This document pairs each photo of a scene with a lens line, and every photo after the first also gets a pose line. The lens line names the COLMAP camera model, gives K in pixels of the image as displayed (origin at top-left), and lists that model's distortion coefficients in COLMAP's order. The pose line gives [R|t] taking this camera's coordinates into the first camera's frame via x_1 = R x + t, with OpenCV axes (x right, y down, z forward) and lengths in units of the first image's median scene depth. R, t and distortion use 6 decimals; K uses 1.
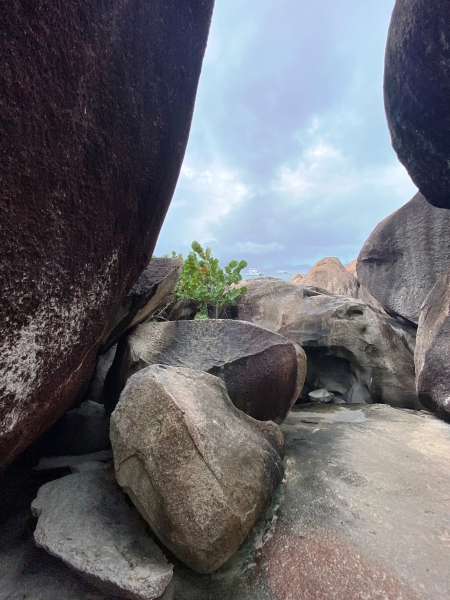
lens RADIAL K [[244.6, 0, 223.4], [0, 244.6, 299.7], [0, 0, 1]] dist [0.013374, -0.017037]
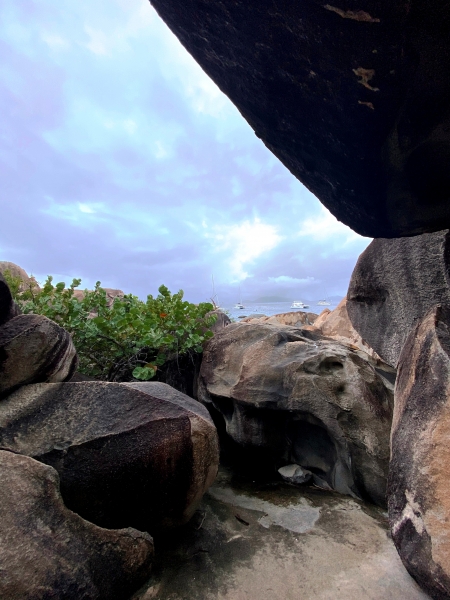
lens RADIAL K [[244.6, 0, 221.1], [0, 244.6, 300.1], [0, 0, 1]] dist [0.013374, -0.017037]
pose [[0.984350, -0.028591, -0.173889, 0.394006], [0.004158, 0.990244, -0.139282, -0.059203], [0.176174, 0.136379, 0.974866, 0.150698]]
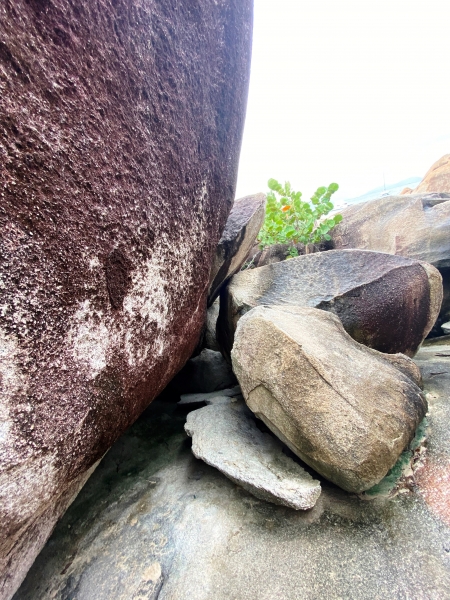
lens RADIAL K [[244.6, 0, 221.3], [0, 244.6, 301.1], [0, 0, 1]] dist [0.013374, -0.017037]
pose [[0.921075, -0.142589, -0.362339, -0.032110], [0.207491, 0.967152, 0.146850, 0.035267], [0.329497, -0.210442, 0.920405, 0.019608]]
